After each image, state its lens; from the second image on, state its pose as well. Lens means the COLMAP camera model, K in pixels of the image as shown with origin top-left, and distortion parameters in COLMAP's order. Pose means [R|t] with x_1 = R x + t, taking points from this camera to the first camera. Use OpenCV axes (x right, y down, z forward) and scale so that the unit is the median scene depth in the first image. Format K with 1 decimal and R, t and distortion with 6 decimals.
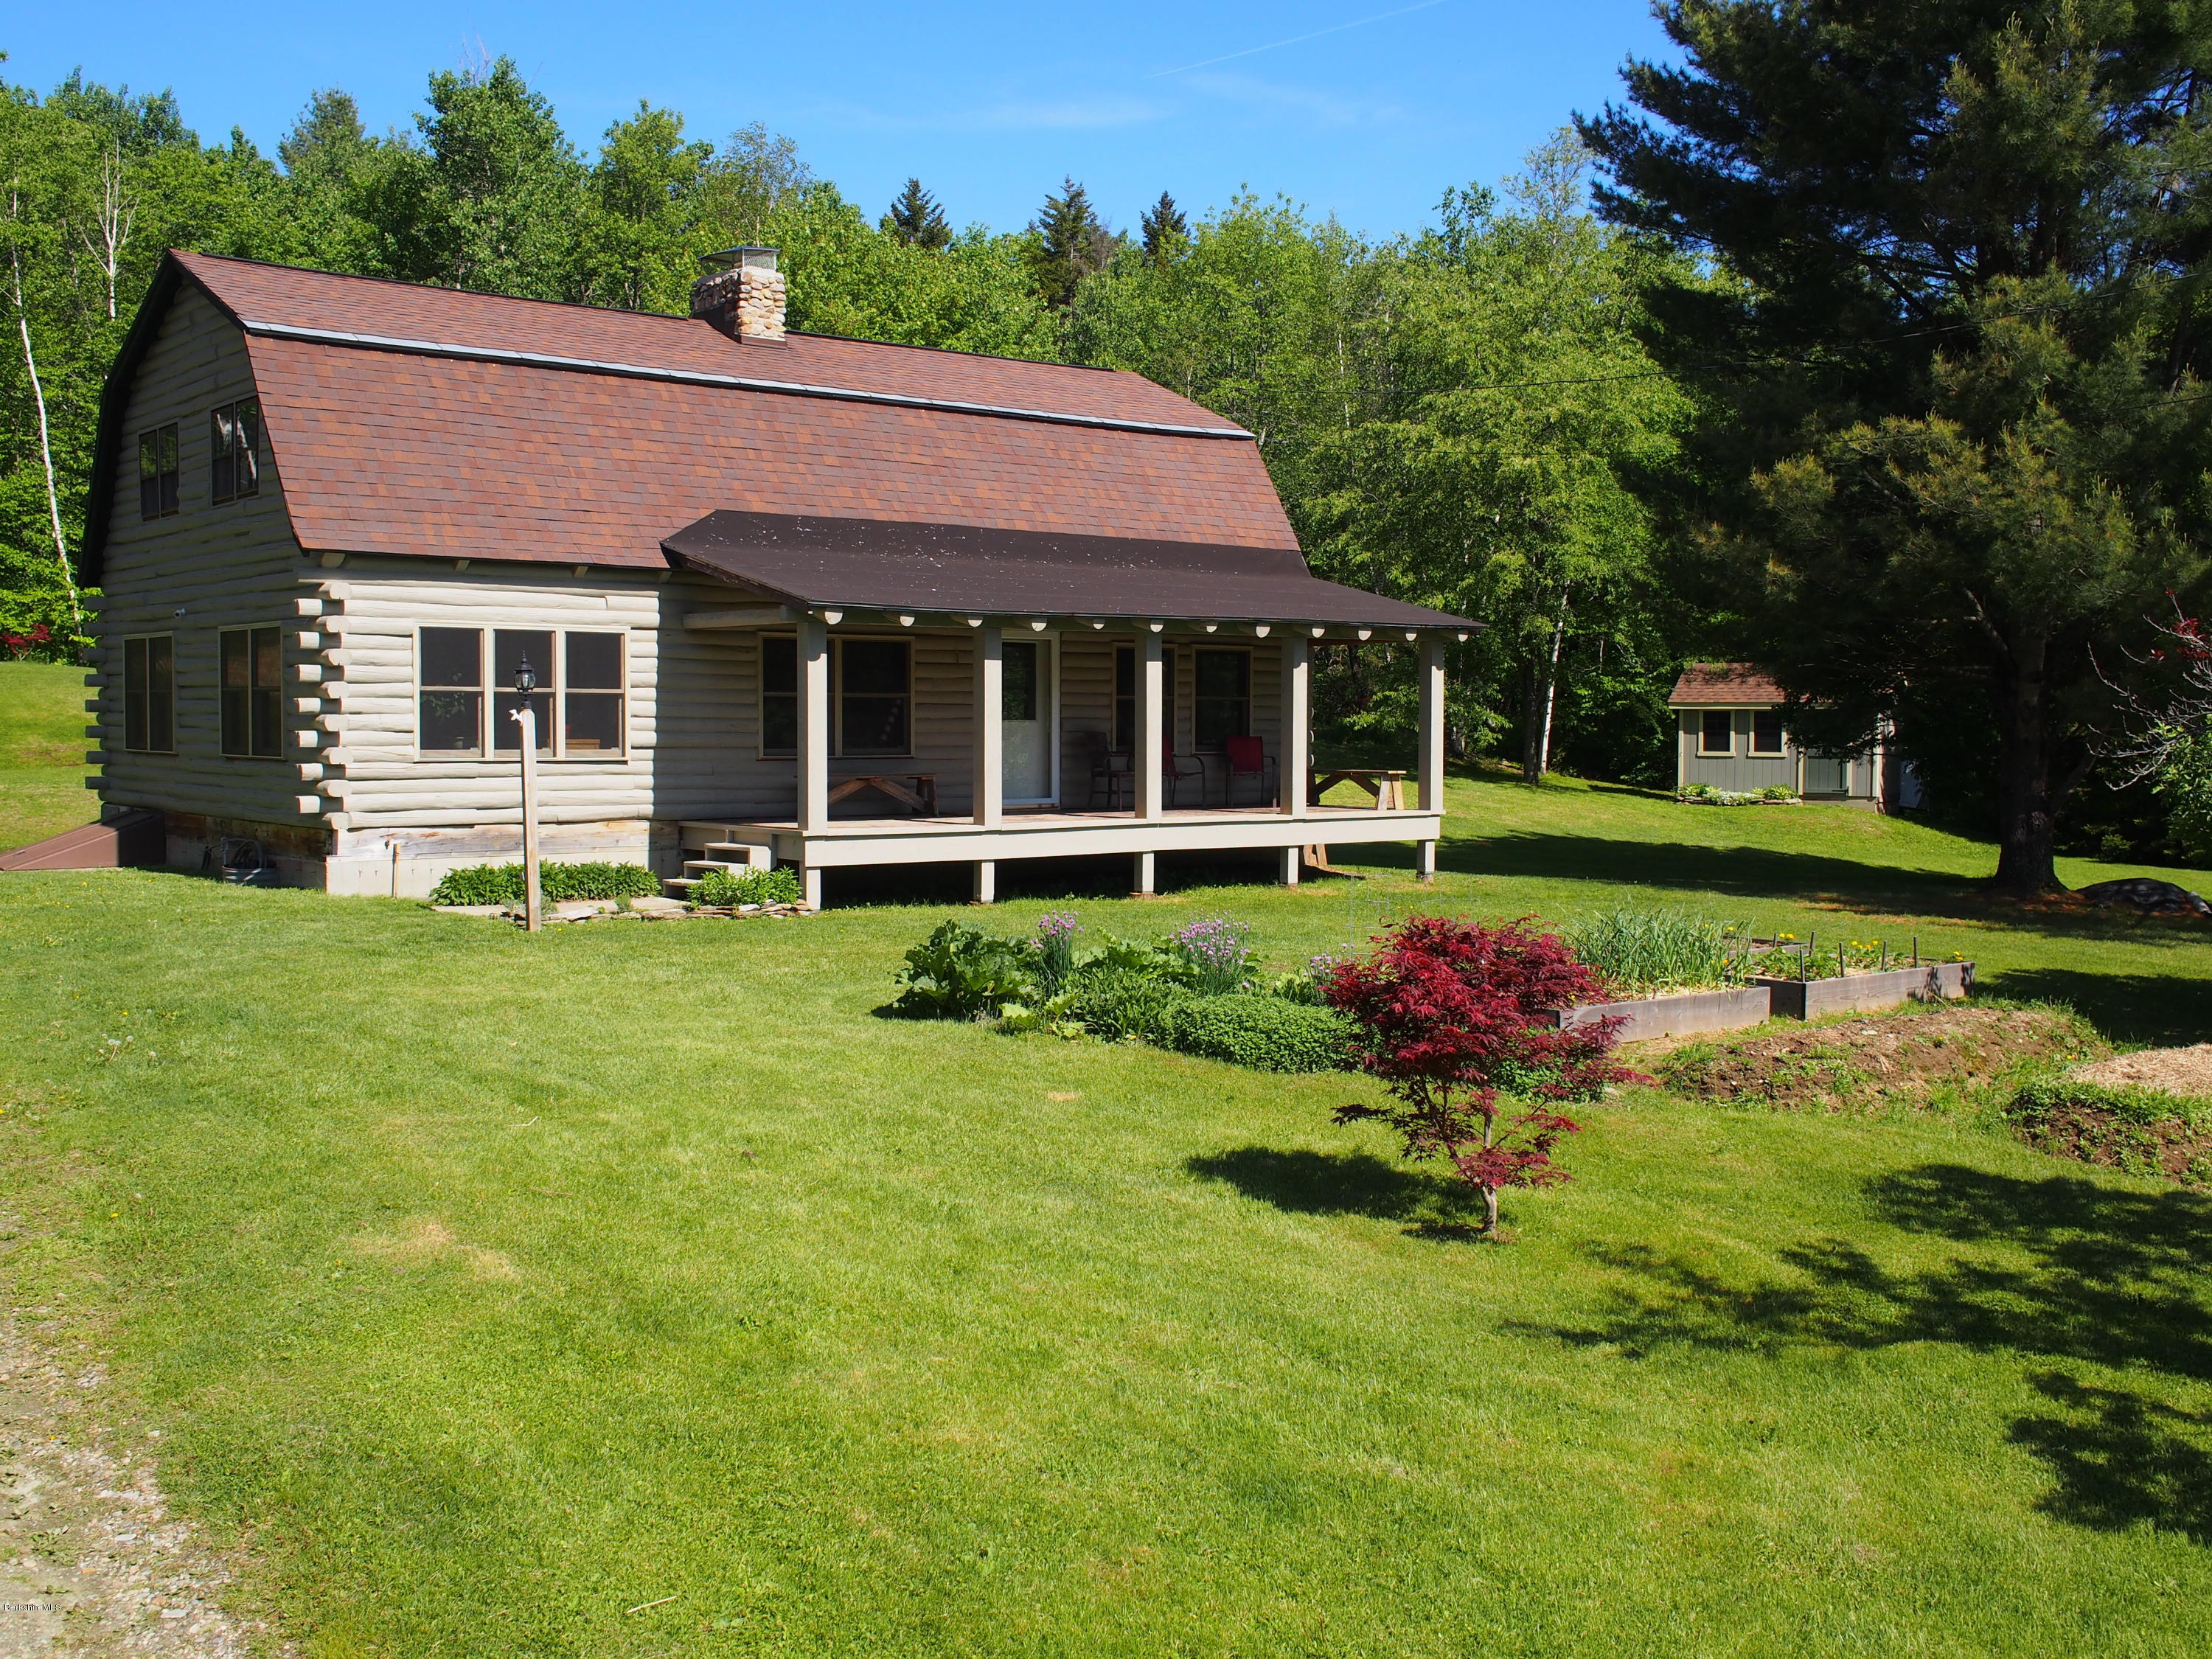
lens RADIAL K [[2242.6, 0, 1102.3], [0, 2242.6, 835.1], [0, 0, 1]] dist [-0.001848, 0.000000]
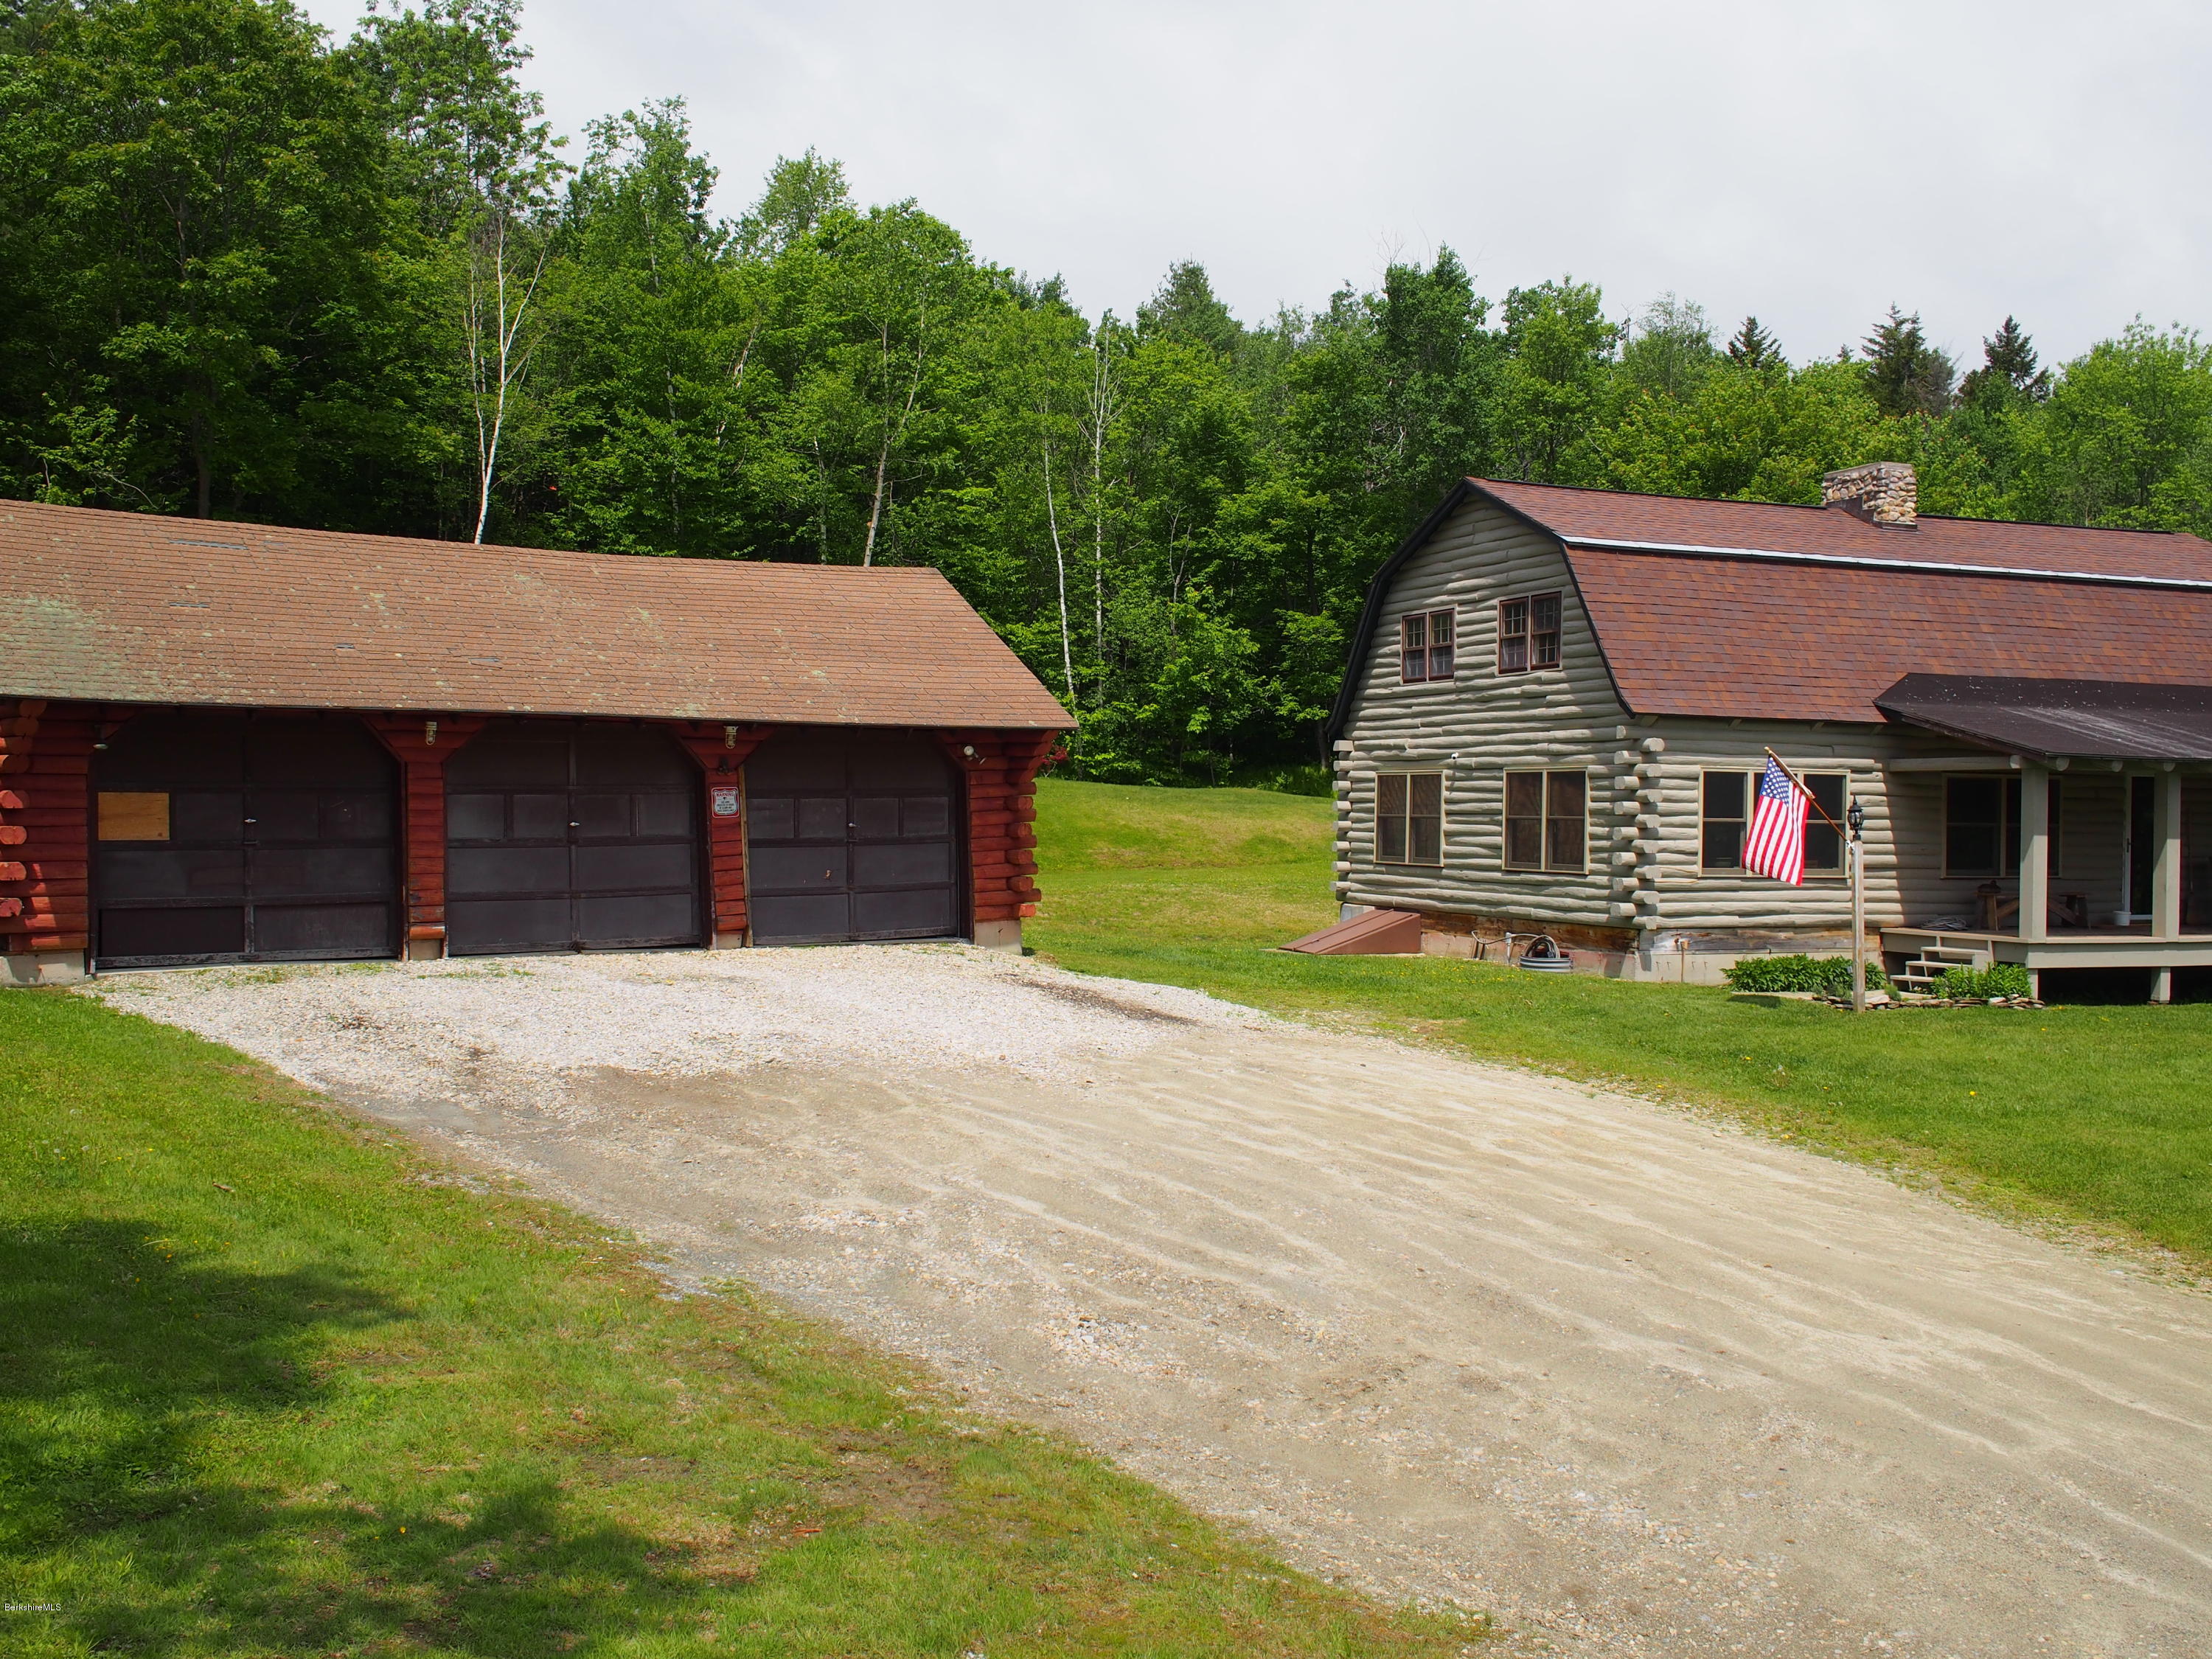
lens RADIAL K [[2242.6, 0, 1109.4], [0, 2242.6, 820.5], [0, 0, 1]] dist [-0.001848, 0.000000]
pose [[0.955622, 0.010312, -0.294415, -0.228041], [-0.025968, 0.998446, -0.049316, 0.006035], [0.293449, 0.054773, 0.954404, -0.285068]]
